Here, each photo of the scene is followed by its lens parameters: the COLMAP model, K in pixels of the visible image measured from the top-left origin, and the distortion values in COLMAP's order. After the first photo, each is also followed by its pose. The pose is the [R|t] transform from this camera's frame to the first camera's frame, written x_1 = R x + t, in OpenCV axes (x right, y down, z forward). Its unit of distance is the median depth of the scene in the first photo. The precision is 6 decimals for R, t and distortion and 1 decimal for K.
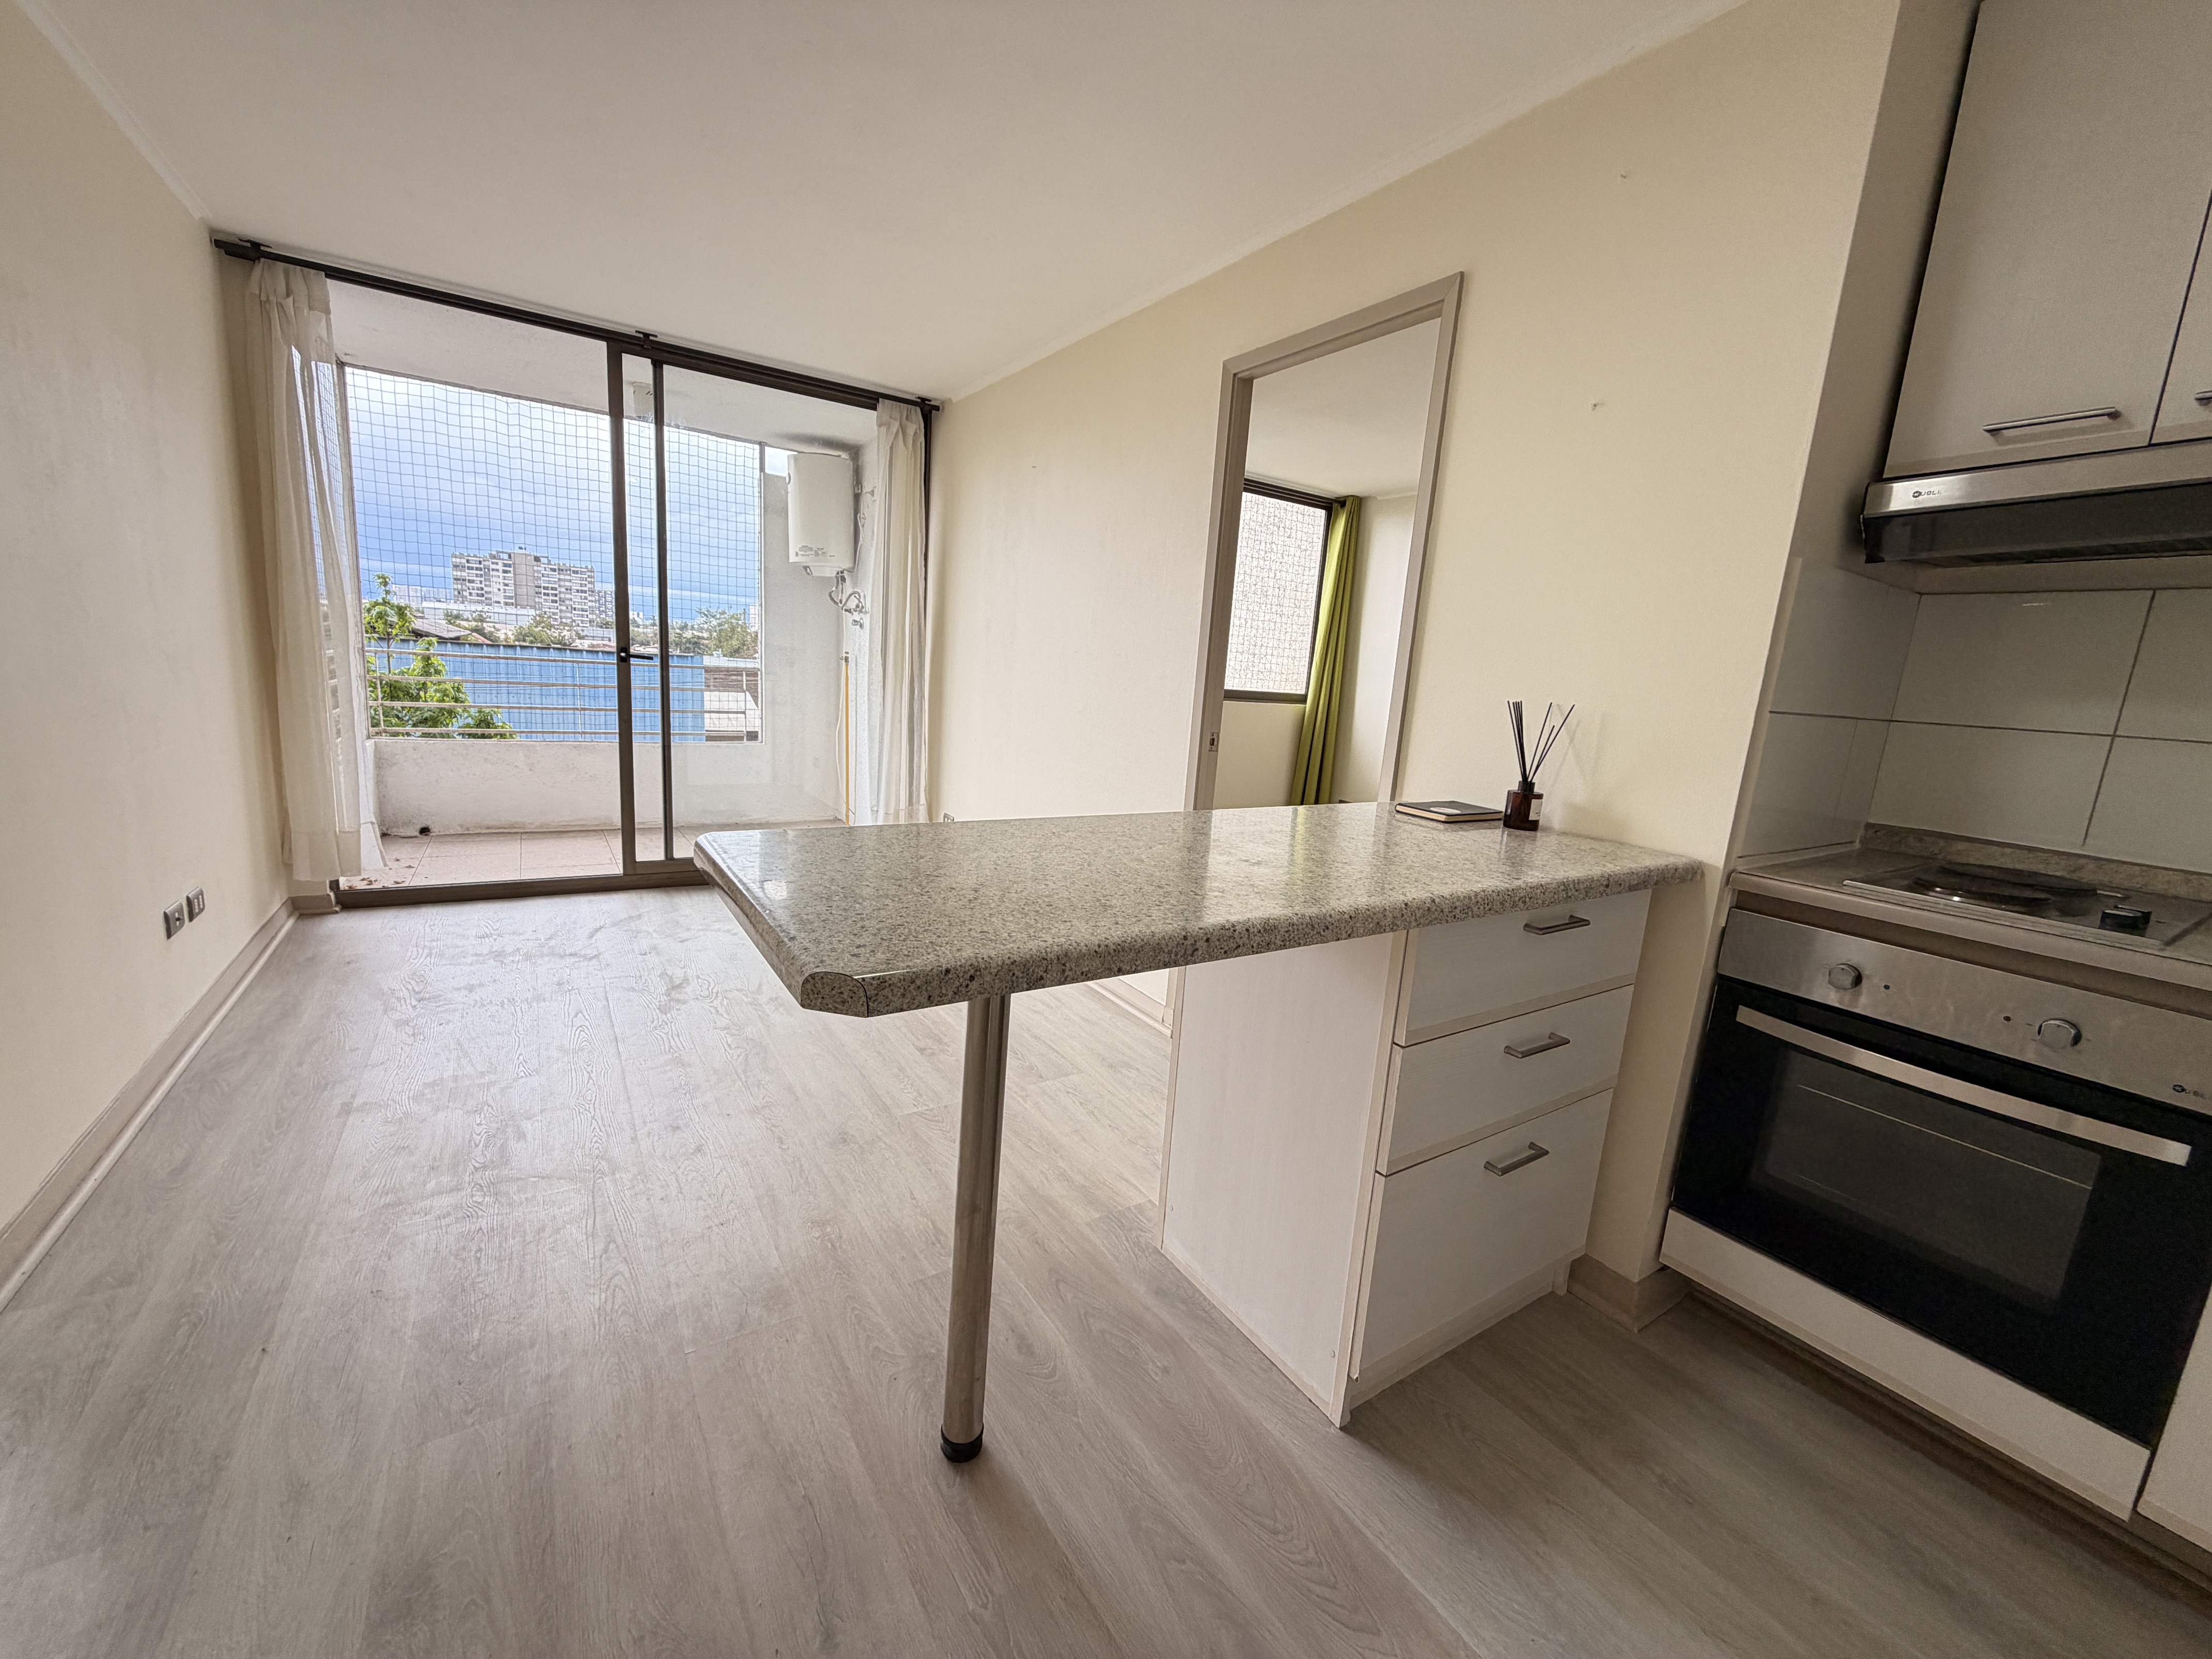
lens RADIAL K [[880.8, 0, 1098.9], [0, 880.8, 831.5], [0, 0, 1]] dist [-0.000828, 0.000675]
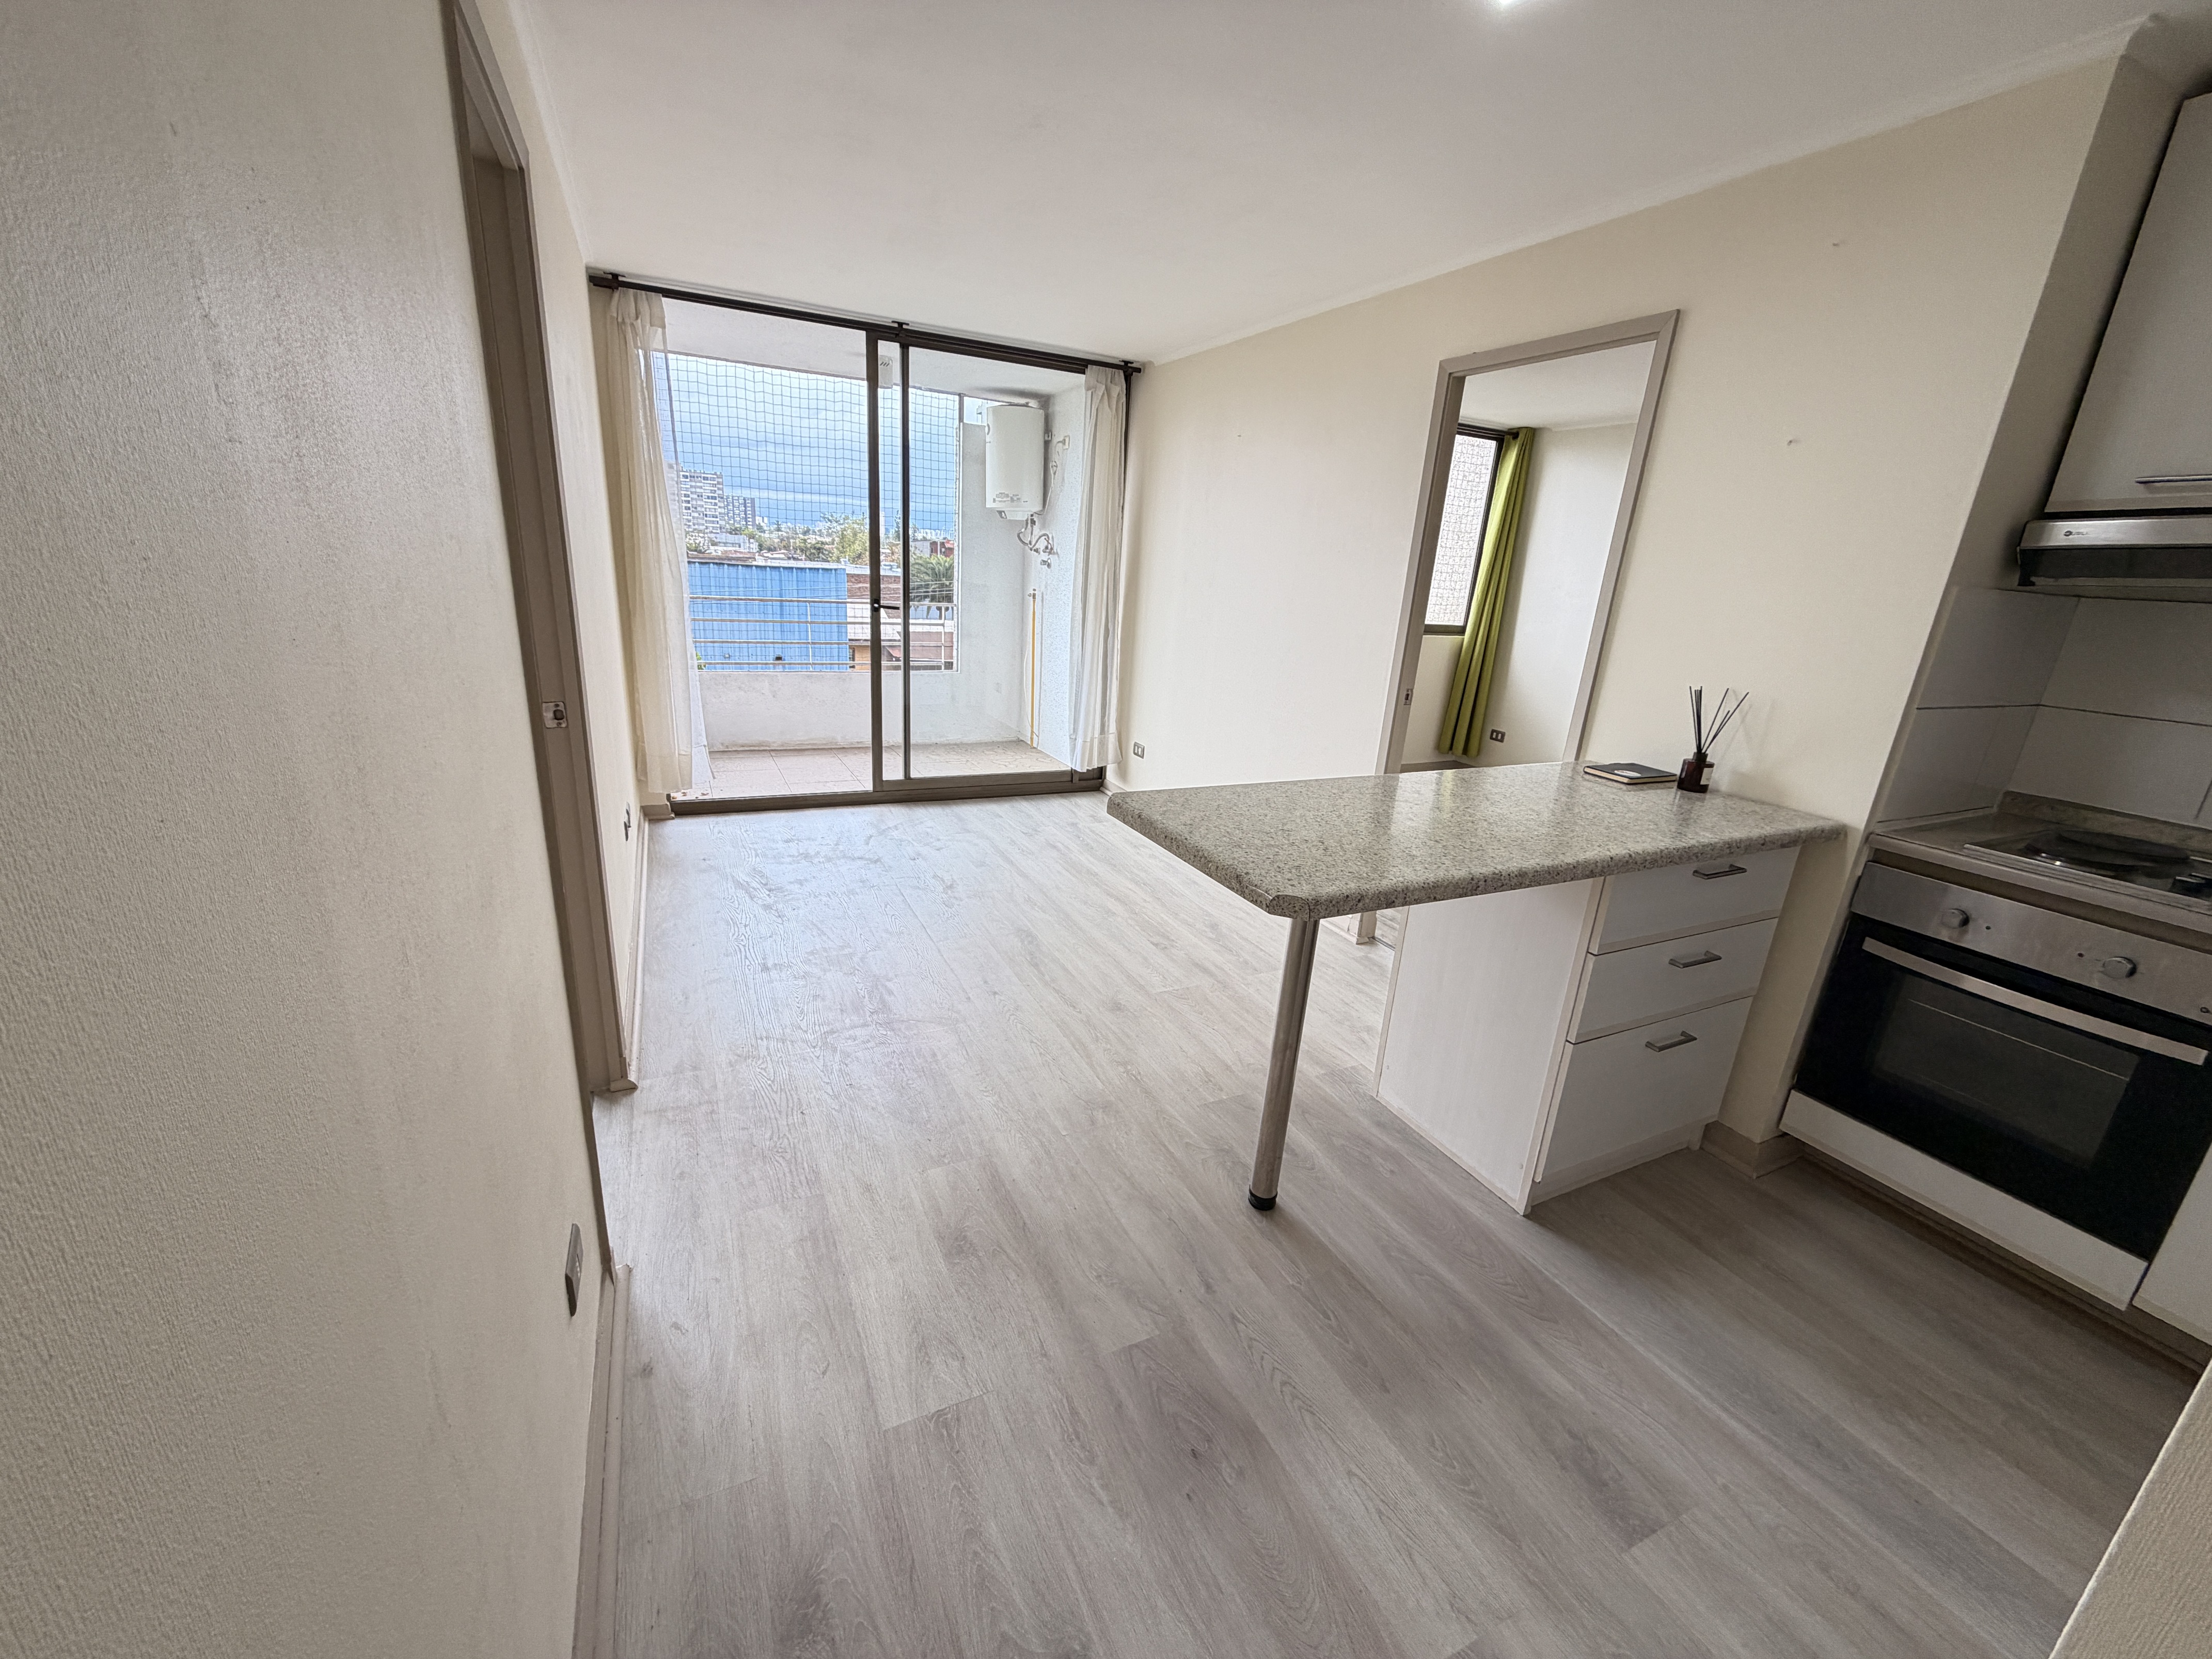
lens RADIAL K [[880.8, 0, 1095.7], [0, 880.8, 831.1], [0, 0, 1]] dist [-0.000828, 0.000675]
pose [[0.991893, 0.028559, -0.123825, -0.205497], [-0.015336, 0.994199, 0.106458, -0.066827], [0.126147, -0.103696, 0.986577, -0.346842]]
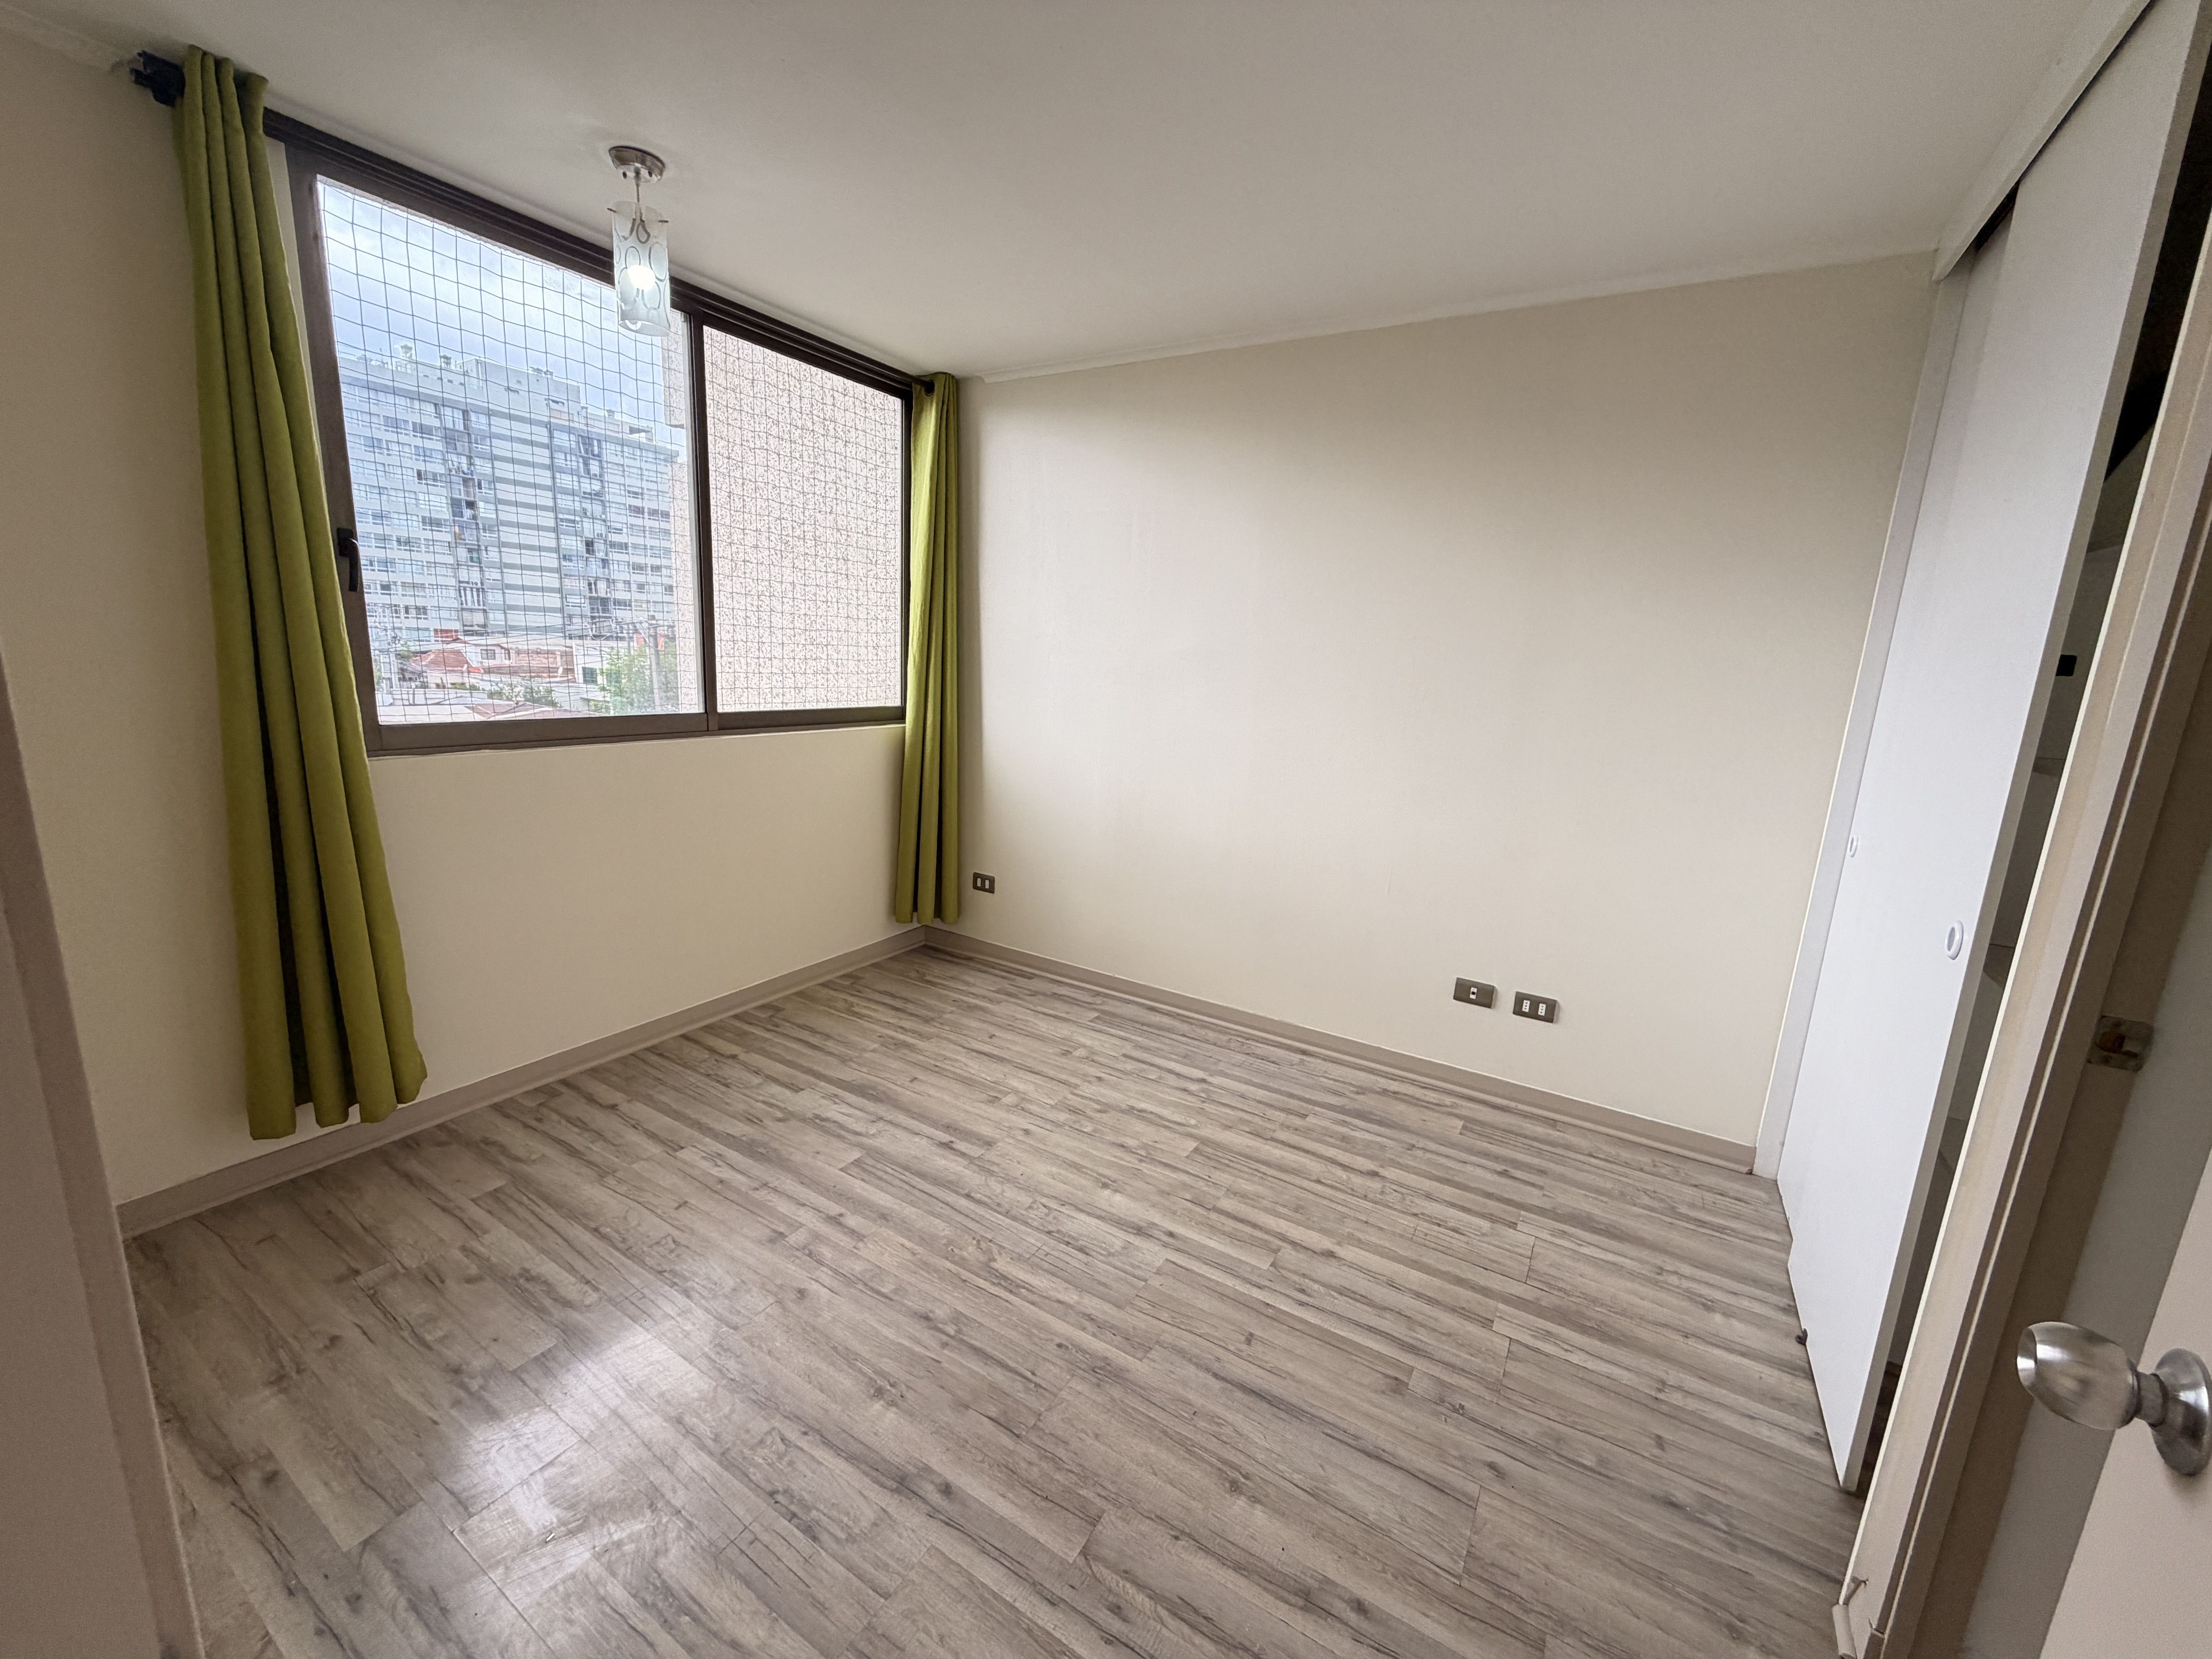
lens RADIAL K [[880.8, 0, 1093.5], [0, 880.8, 827.2], [0, 0, 1]] dist [-0.000828, 0.000675]
pose [[0.902244, -0.114900, 0.415637, 0.313797], [0.096950, 0.993222, 0.064116, -0.342032], [-0.420187, -0.017552, 0.907268, 1.337917]]
